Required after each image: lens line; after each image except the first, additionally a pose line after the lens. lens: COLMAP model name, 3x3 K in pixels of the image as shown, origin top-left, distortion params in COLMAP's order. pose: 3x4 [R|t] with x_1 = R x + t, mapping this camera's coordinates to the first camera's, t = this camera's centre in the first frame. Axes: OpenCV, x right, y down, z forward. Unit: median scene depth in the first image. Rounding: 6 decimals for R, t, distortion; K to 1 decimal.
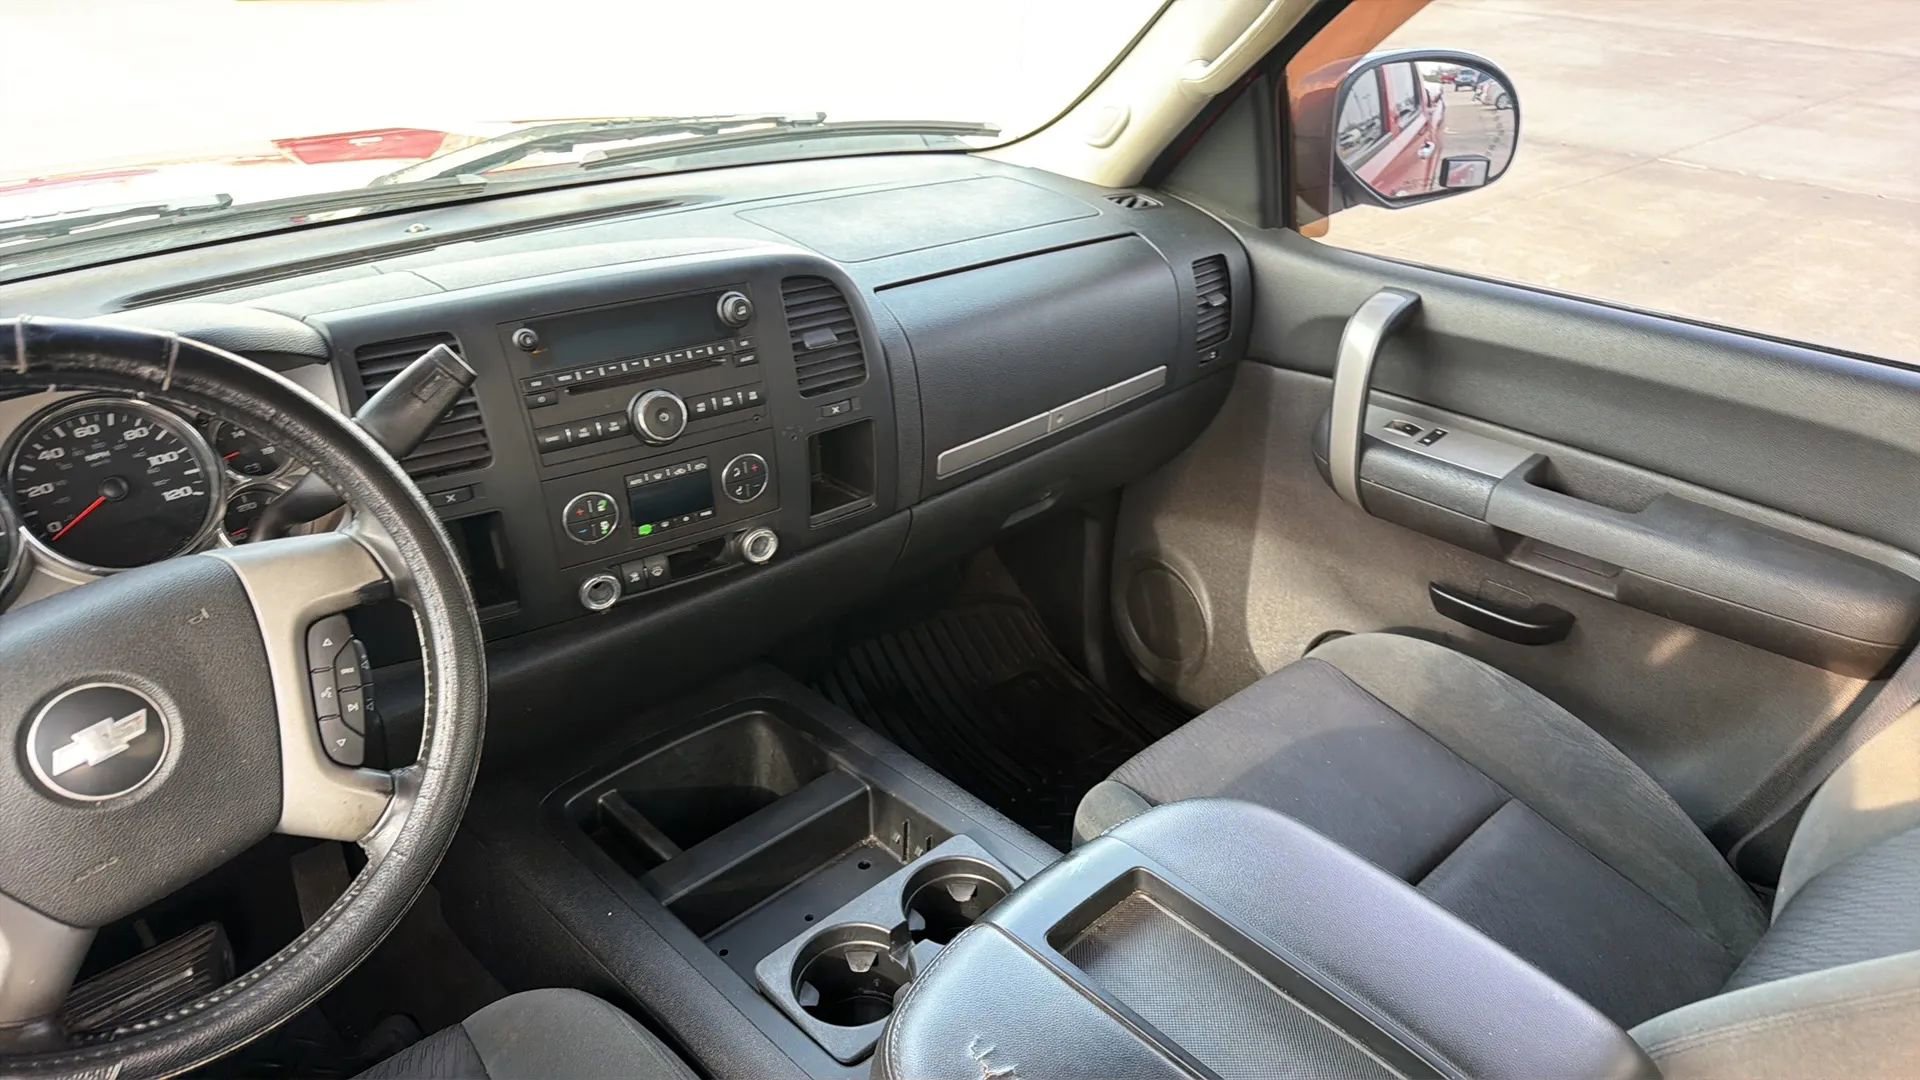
lens RADIAL K [[1295.6, 0, 991.0], [0, 1295.6, 570.2], [0, 0, 1]] dist [0.047326, -0.058603]
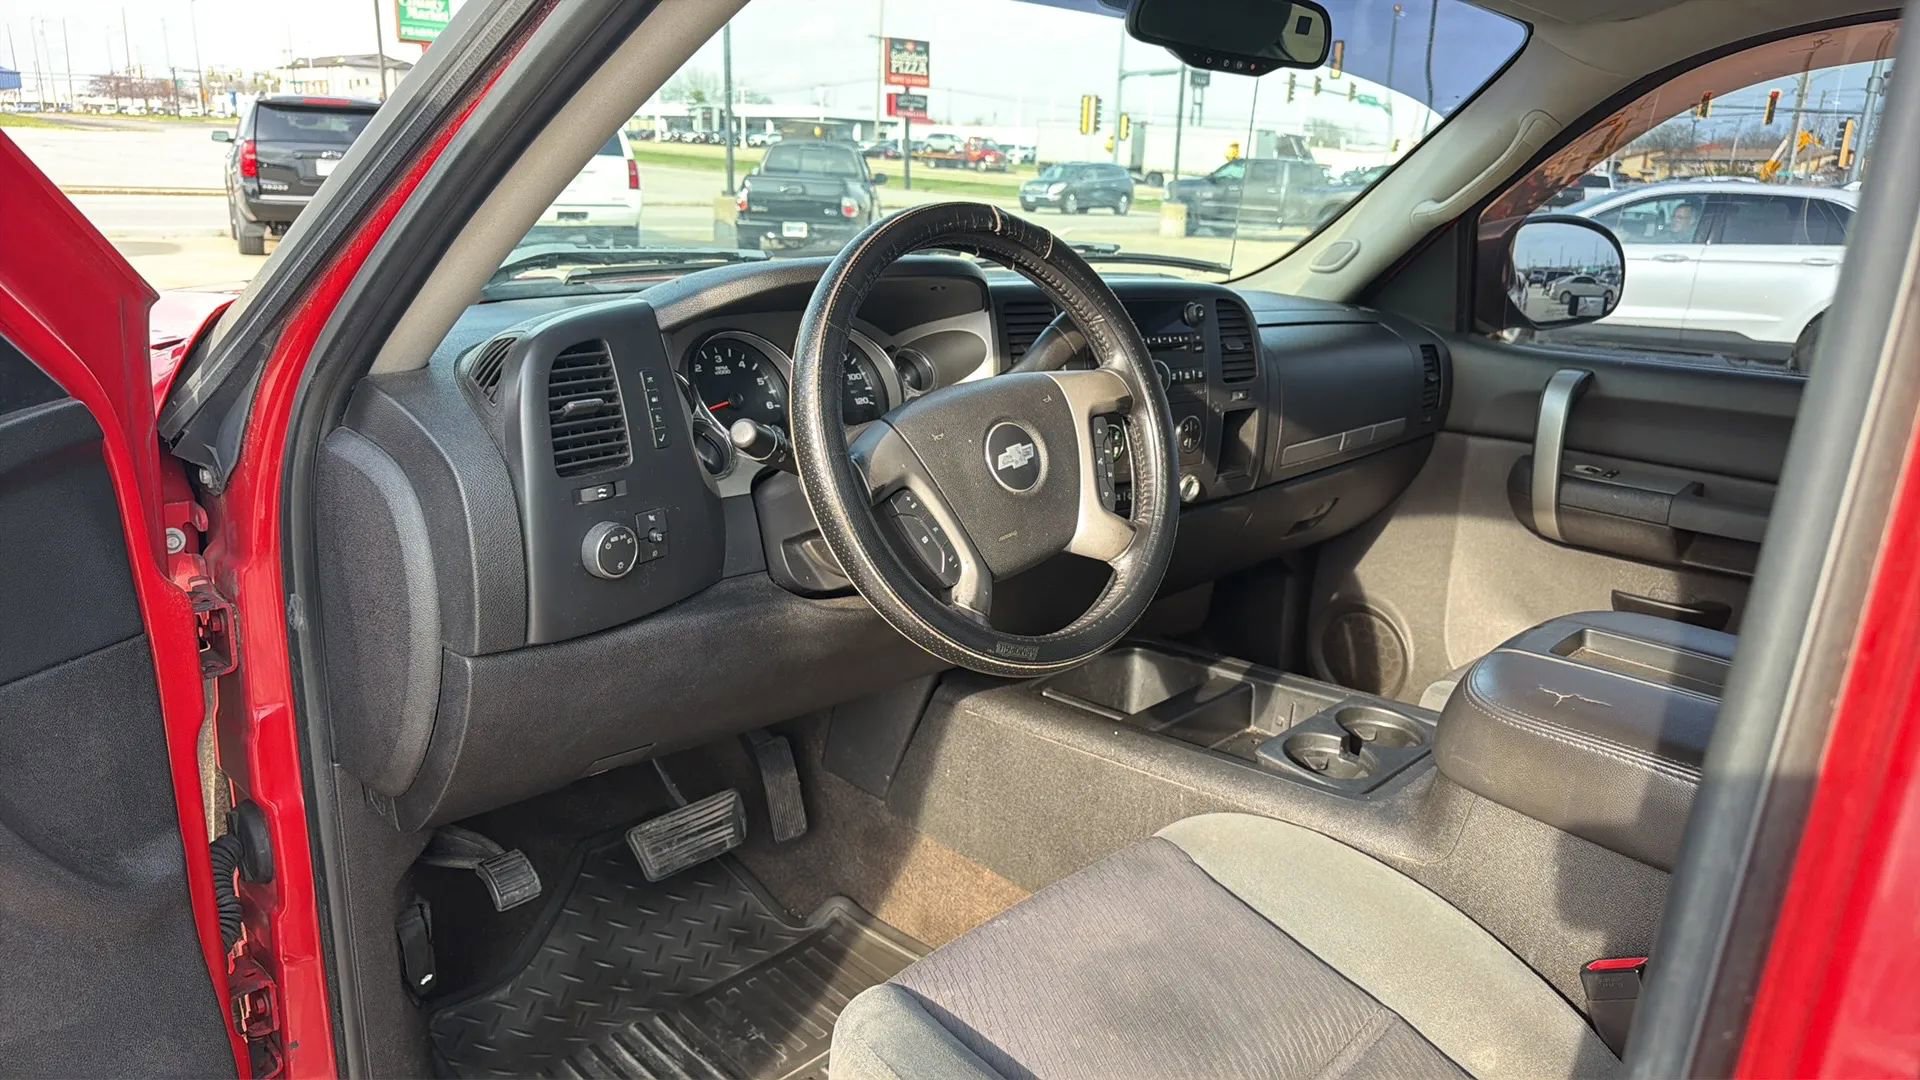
lens RADIAL K [[1295.6, 0, 975.7], [0, 1295.6, 541.2], [0, 0, 1]] dist [0.047326, -0.058603]
pose [[0.998643, 0.022428, 0.047004, -0.479654], [-0.011345, 0.974529, -0.223974, 0.352029], [-0.050830, 0.223137, 0.973461, -0.310347]]
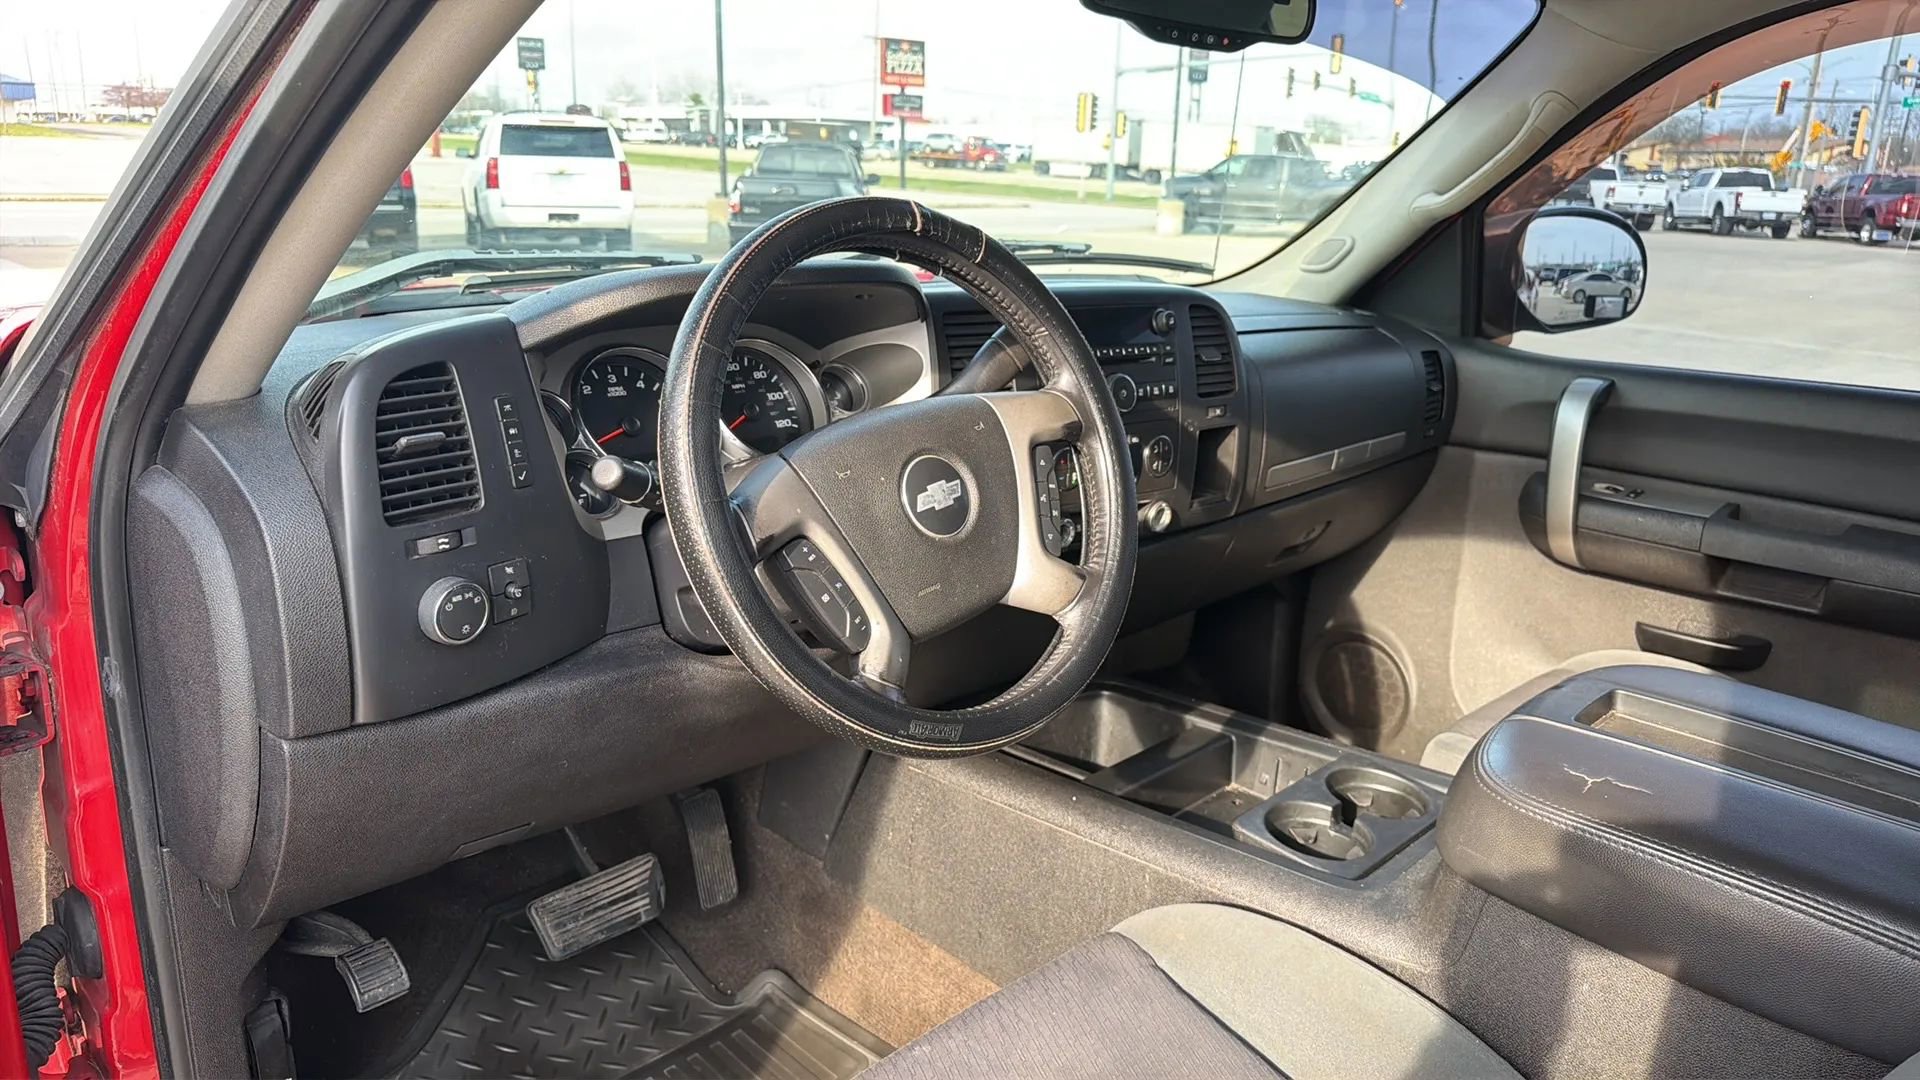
lens RADIAL K [[1295.6, 0, 937.0], [0, 1295.6, 534.5], [0, 0, 1]] dist [0.047326, -0.058603]
pose [[0.999624, 0.020110, 0.018618, -0.422318], [-0.015342, 0.973570, -0.227872, 0.284662], [-0.022709, 0.227501, 0.973513, -0.178487]]
